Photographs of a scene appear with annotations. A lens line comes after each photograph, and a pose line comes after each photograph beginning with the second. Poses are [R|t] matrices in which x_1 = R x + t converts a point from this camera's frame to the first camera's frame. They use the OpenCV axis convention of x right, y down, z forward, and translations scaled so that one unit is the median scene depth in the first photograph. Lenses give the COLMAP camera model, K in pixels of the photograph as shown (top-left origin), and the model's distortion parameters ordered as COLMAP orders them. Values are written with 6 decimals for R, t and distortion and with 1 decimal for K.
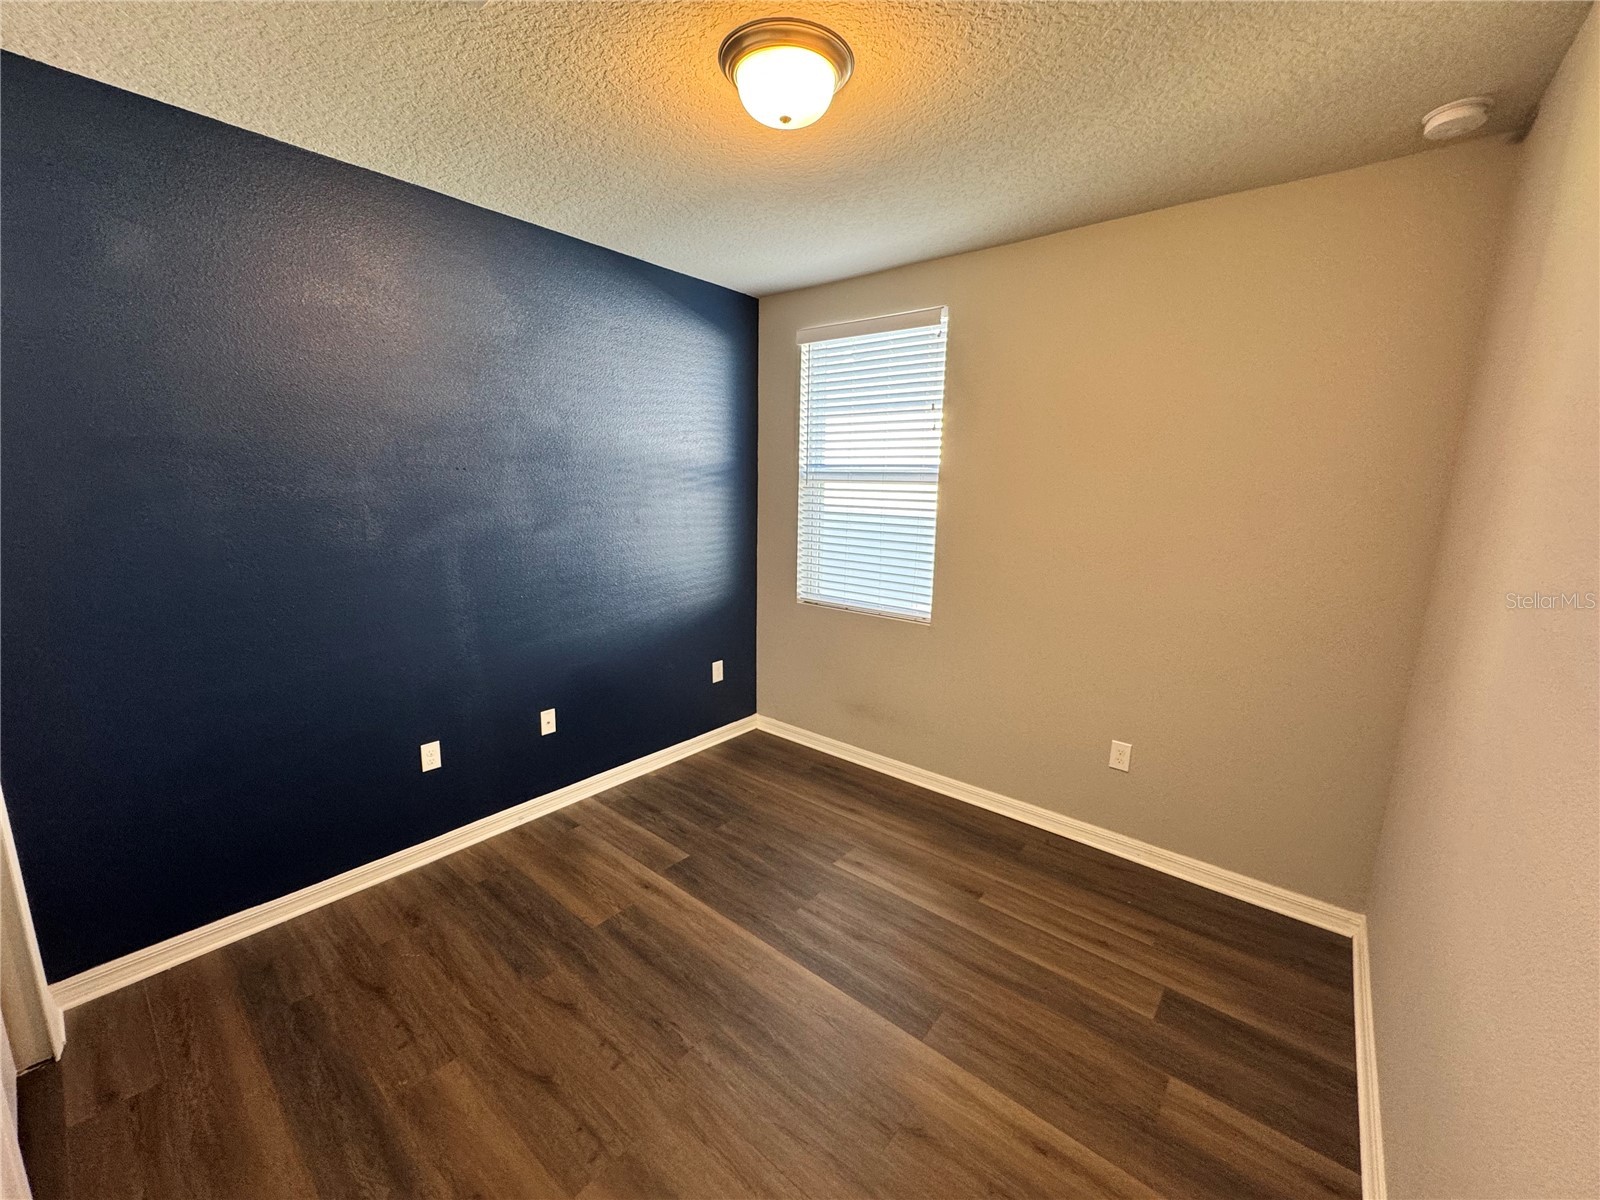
lens RADIAL K [[624.3, 0, 798.0], [0, 624.3, 618.6], [0, 0, 1]] dist [-0.000430, 0.000124]
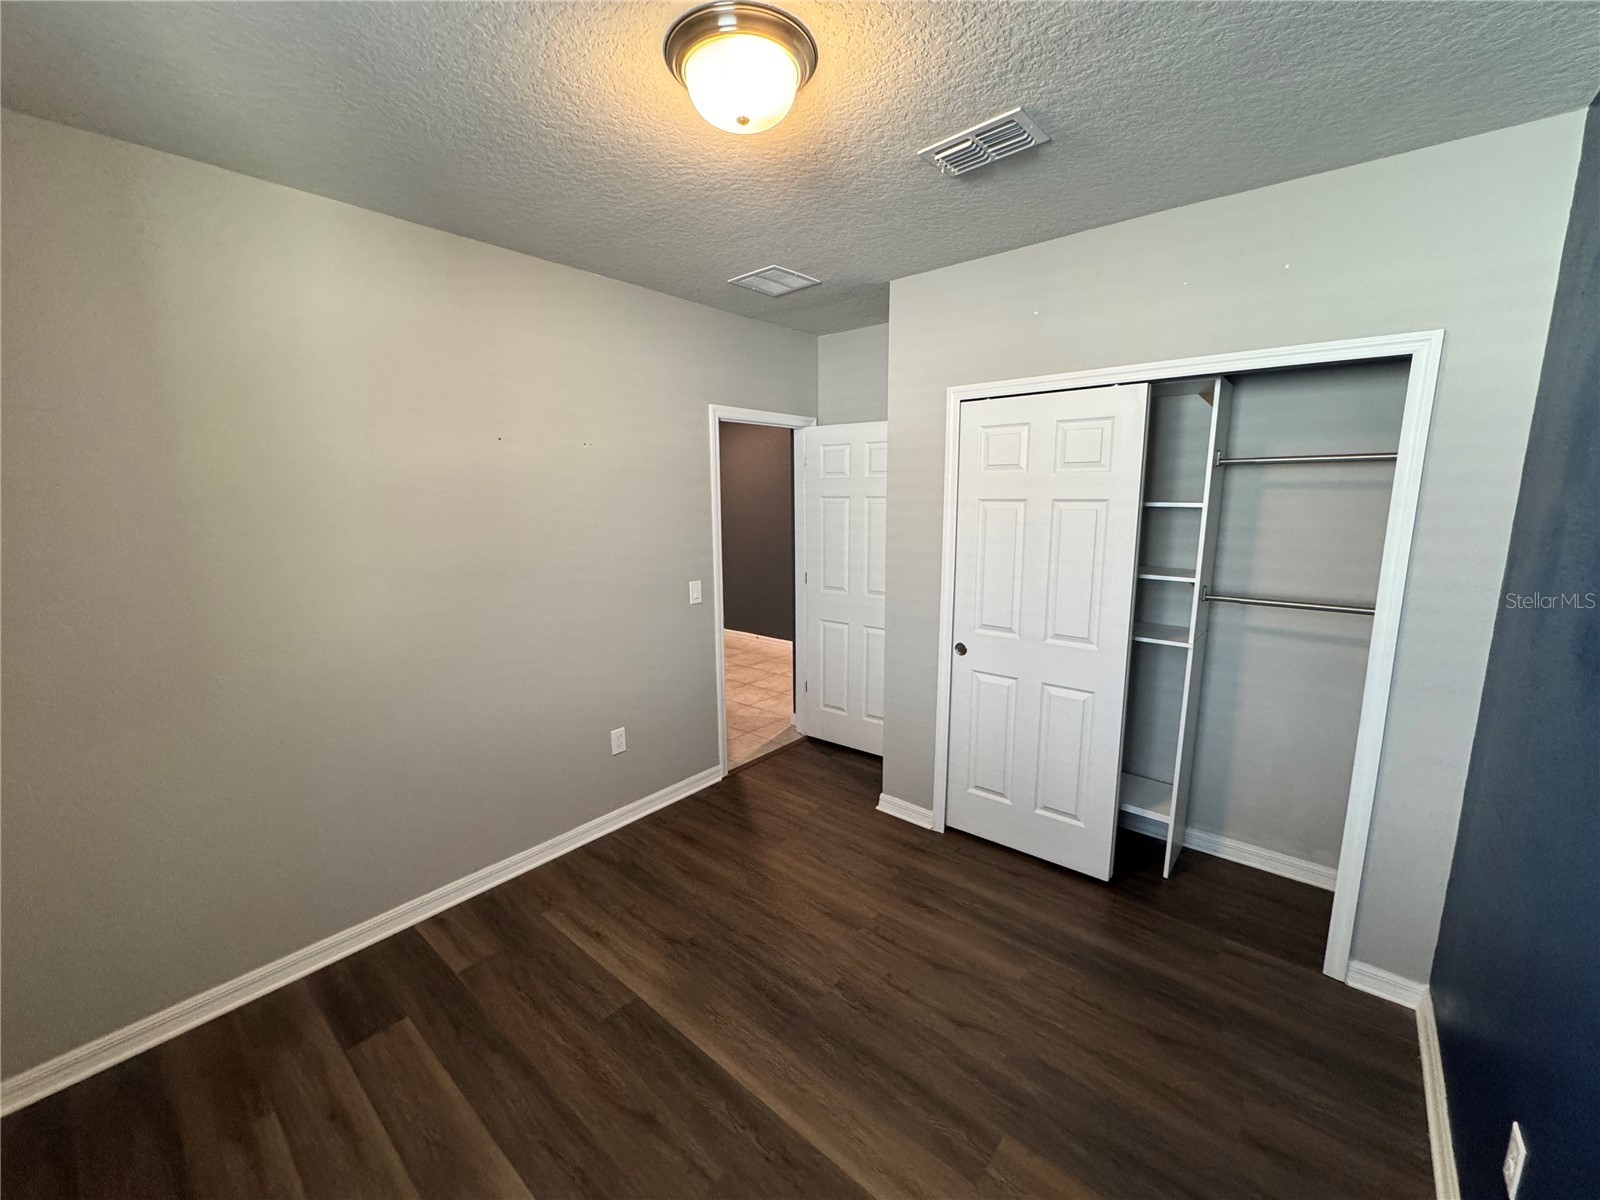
lens RADIAL K [[637.5, 0, 798.0], [0, 637.5, 601.4], [0, 0, 1]] dist [-0.003063, 0.000745]
pose [[-0.999818, -0.013528, 0.013449, -0.088636], [-0.007235, 0.921275, 0.388845, -0.379630], [-0.017651, 0.388677, -0.921205, 1.478460]]
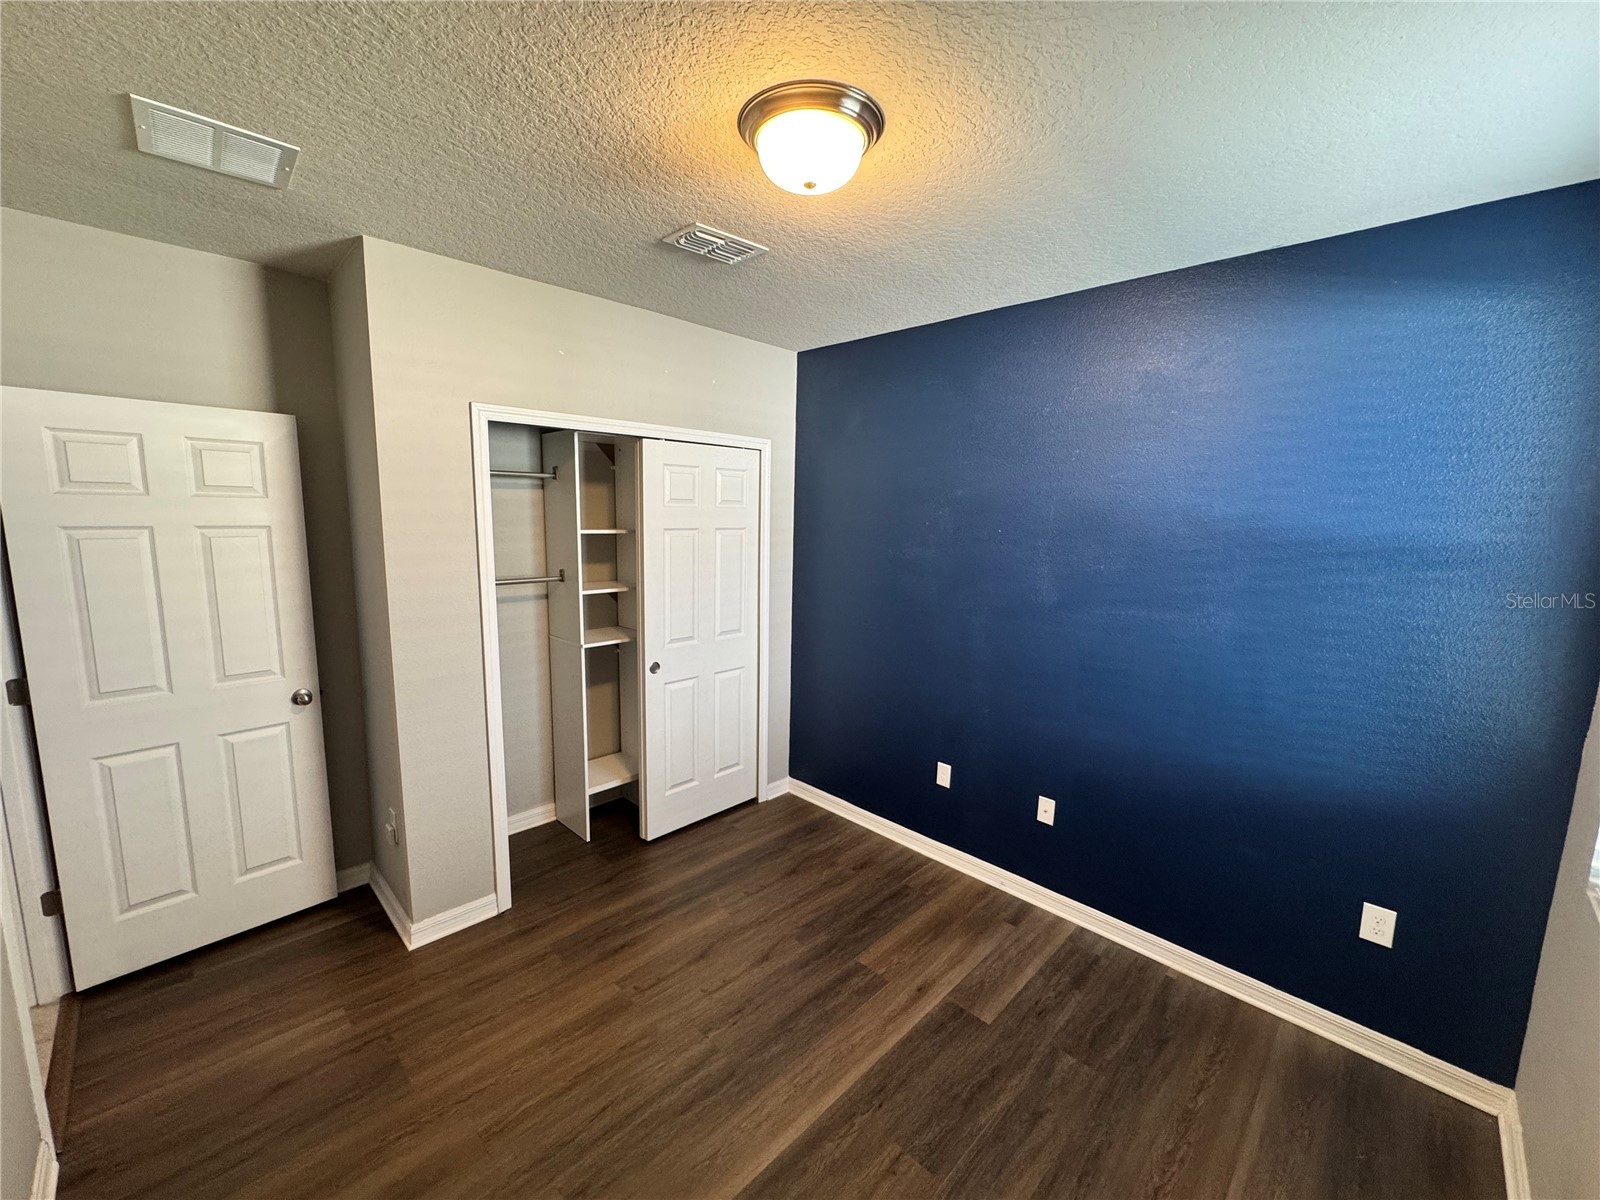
lens RADIAL K [[650.1, 0, 804.3], [0, 650.1, 589.7], [0, 0, 1]] dist [-0.004592, -0.000061]
pose [[-0.072962, 0.104353, -0.991860, 0.738802], [-0.243879, 0.962452, 0.119199, -0.236342], [0.967057, 0.250591, -0.044773, 0.820165]]
